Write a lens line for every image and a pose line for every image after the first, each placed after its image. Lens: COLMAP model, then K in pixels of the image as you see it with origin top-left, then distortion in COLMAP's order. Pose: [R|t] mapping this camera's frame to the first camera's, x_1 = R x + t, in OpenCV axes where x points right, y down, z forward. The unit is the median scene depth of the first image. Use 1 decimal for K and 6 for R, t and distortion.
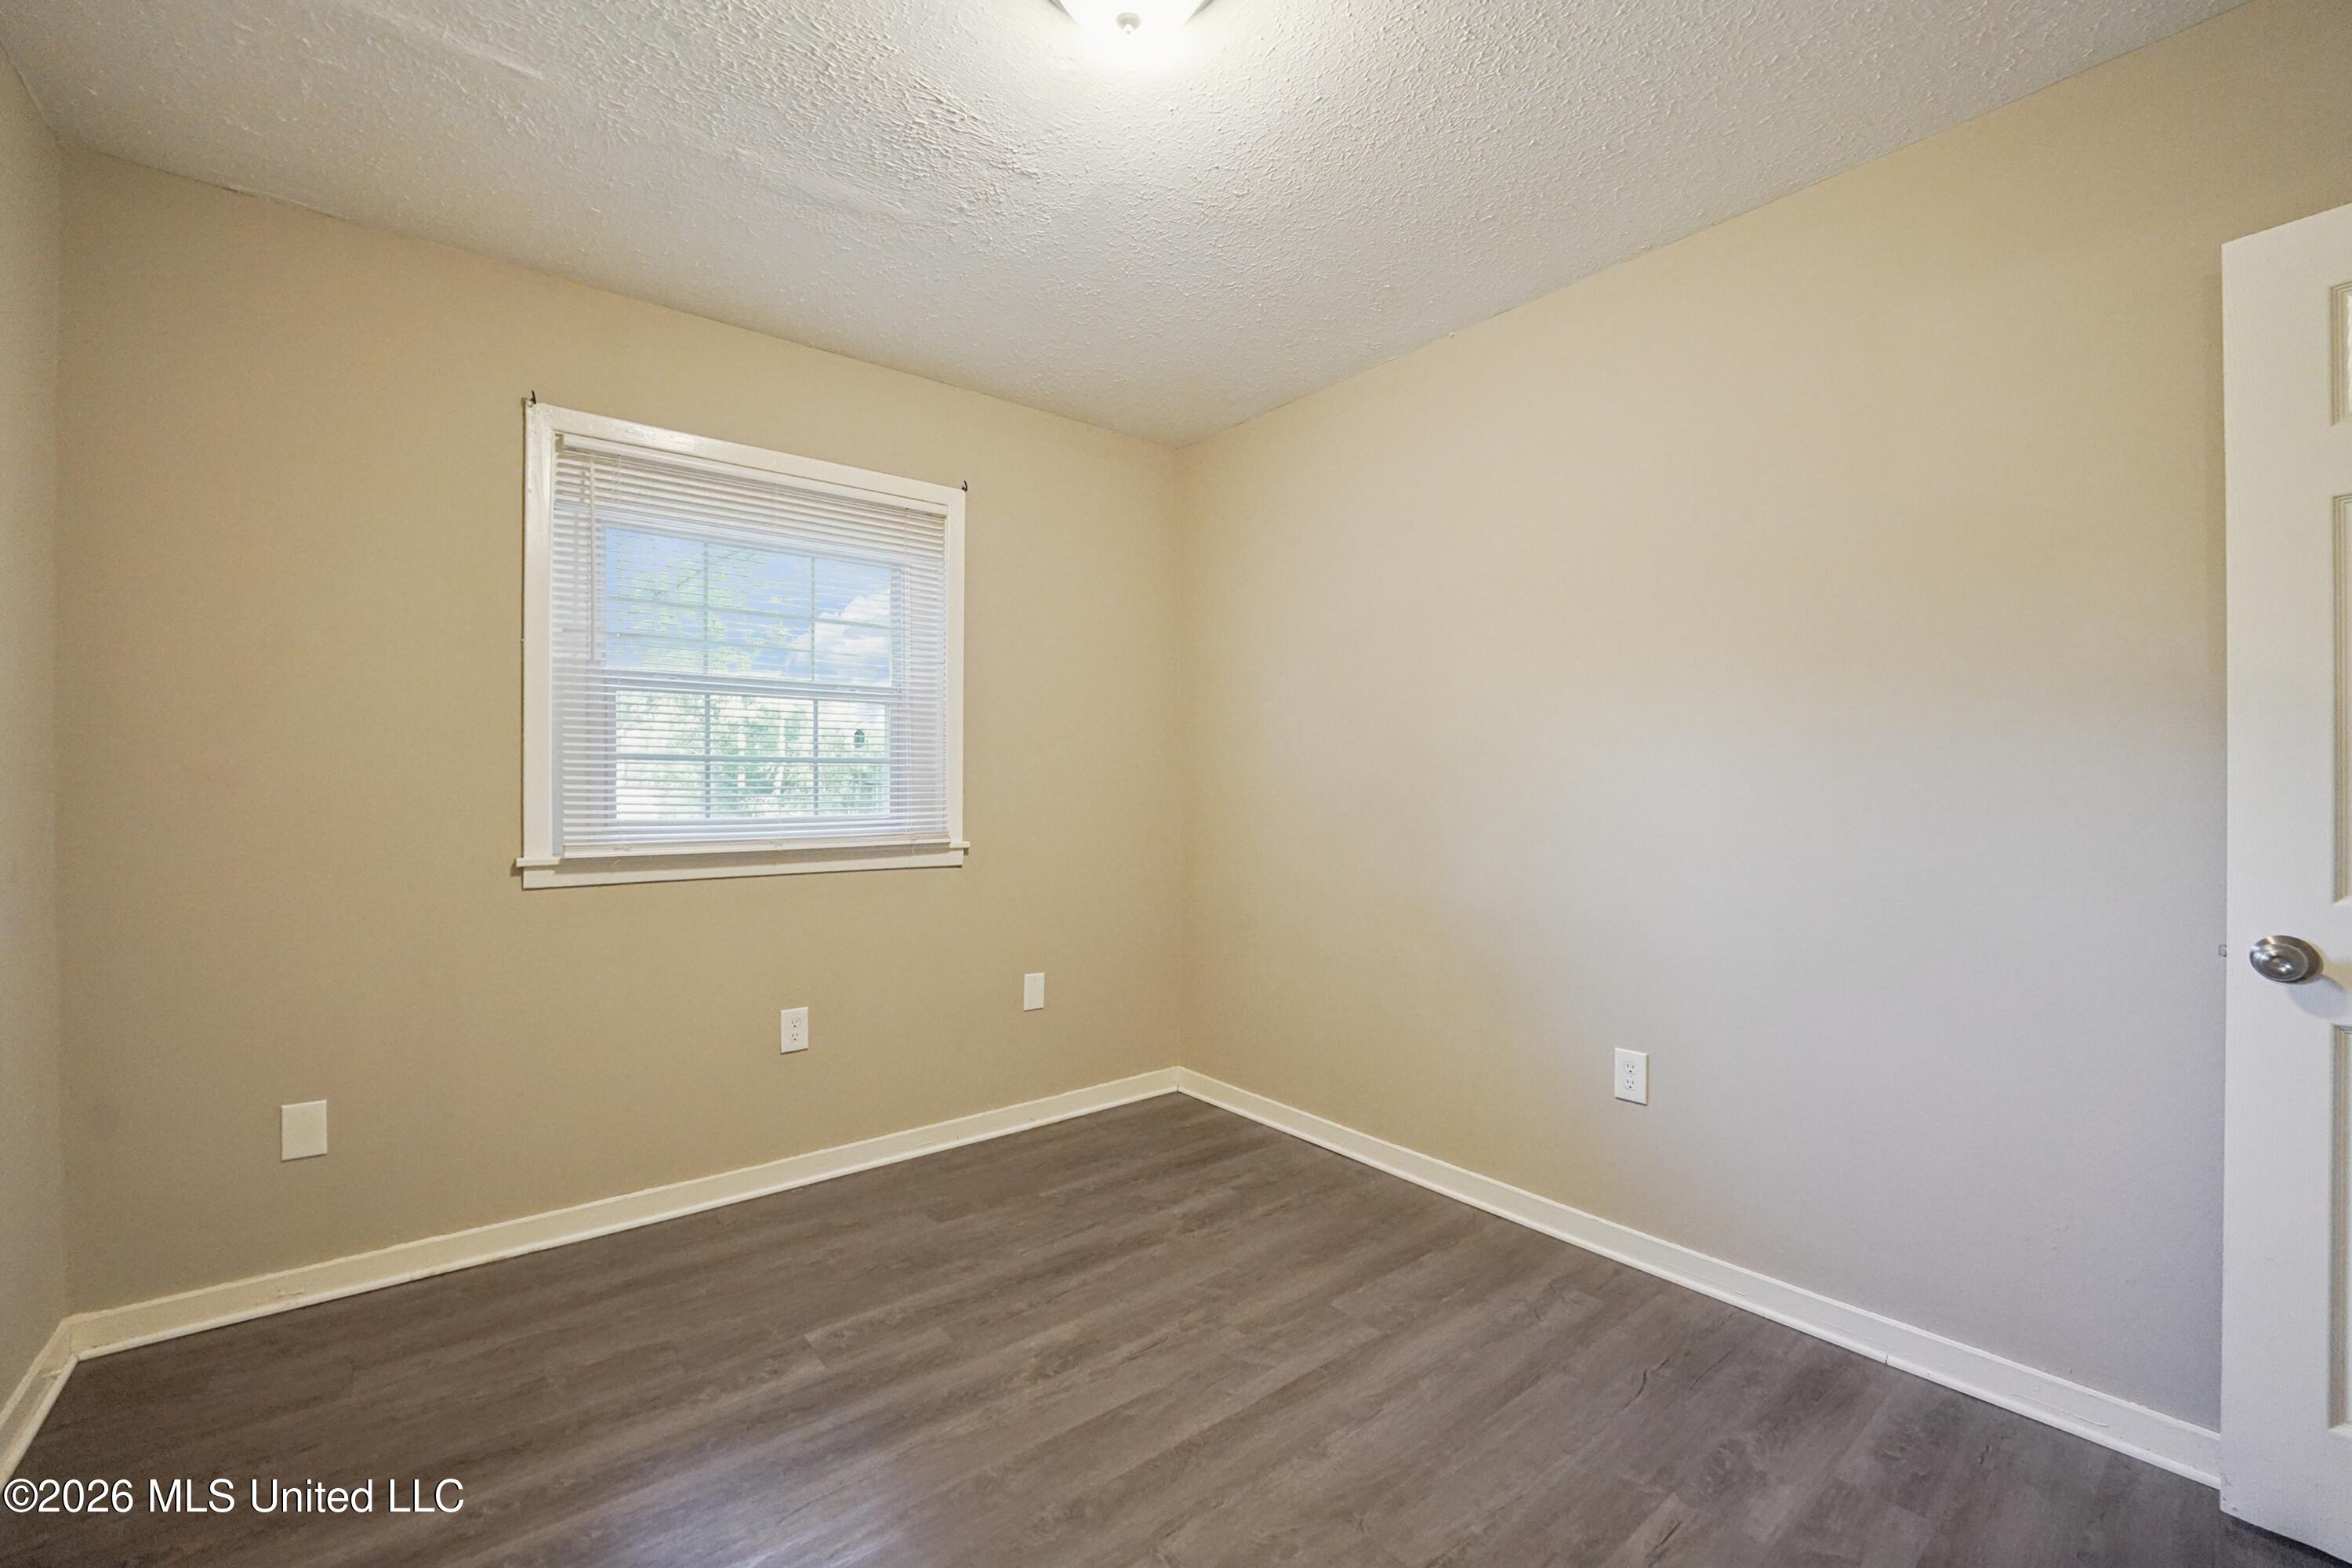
lens RADIAL K [[981.2, 0, 1174.6], [0, 981.2, 807.1], [0, 0, 1]] dist [0.001749, 0.000115]
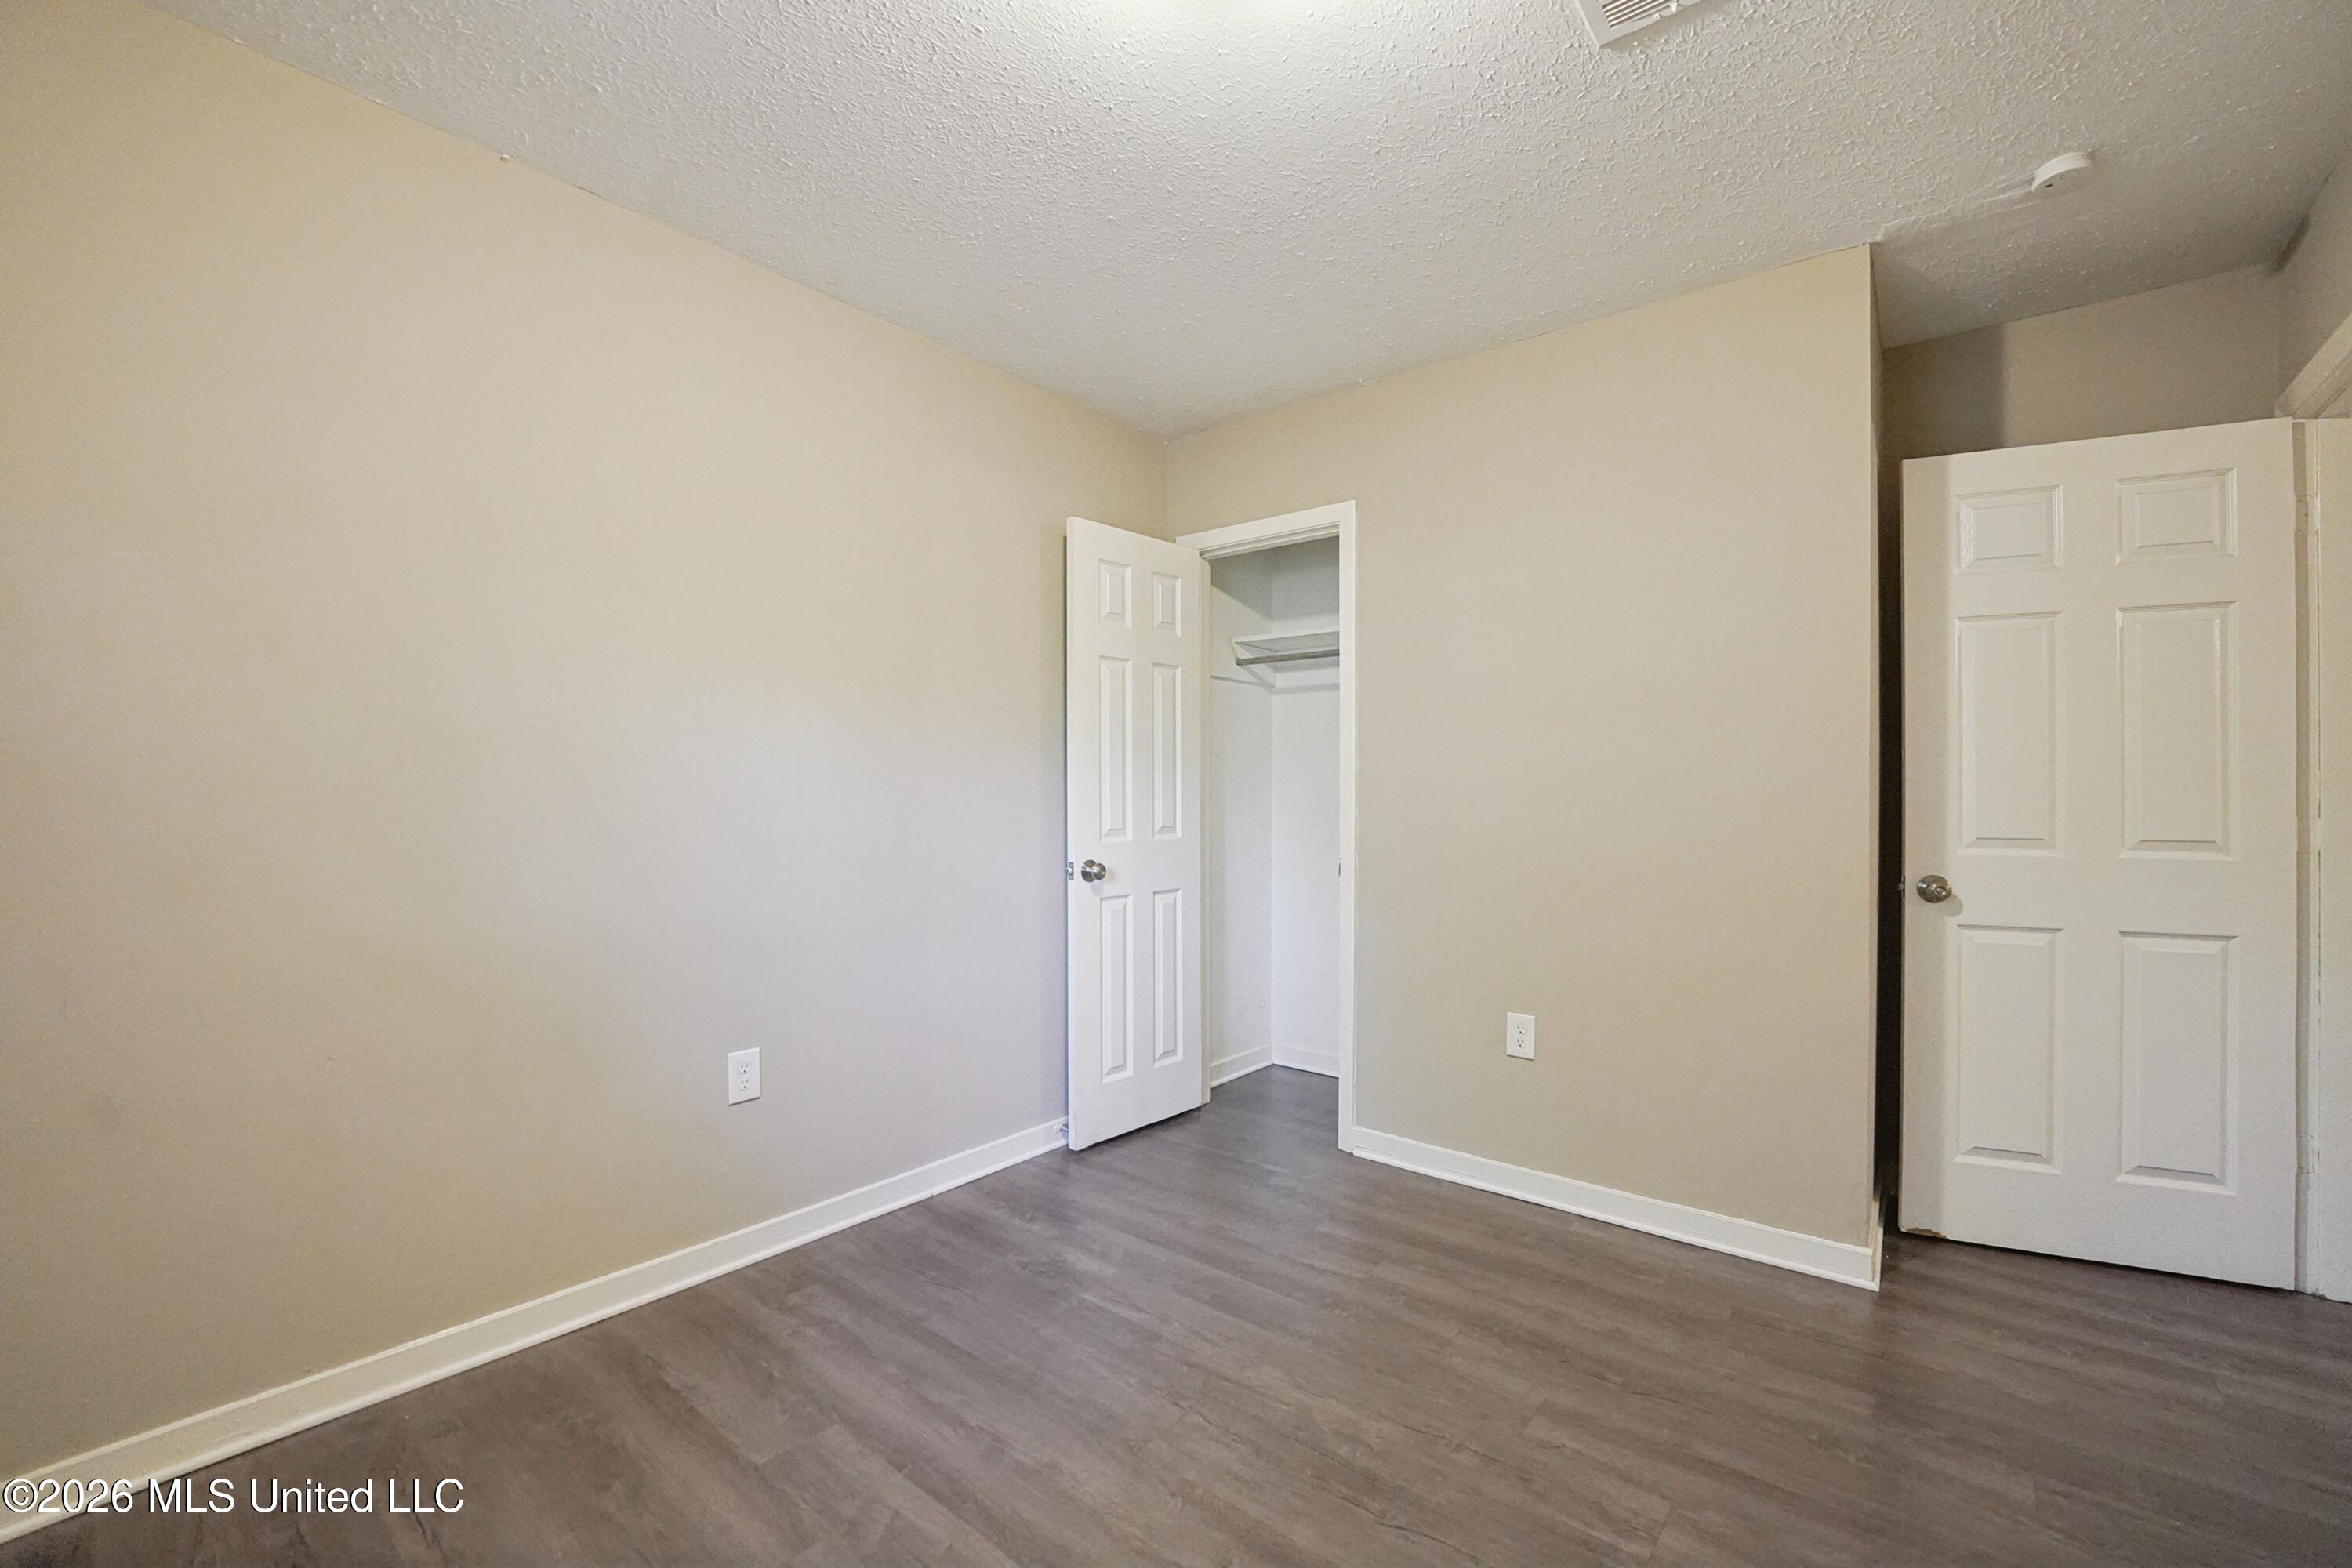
lens RADIAL K [[981.2, 0, 1174.6], [0, 981.2, 807.1], [0, 0, 1]] dist [0.001749, 0.000115]
pose [[-0.210925, -0.005088, 0.977489, -0.717033], [0.011848, 0.999900, 0.007761, 0.002215], [-0.977430, 0.013218, -0.210844, 0.943996]]
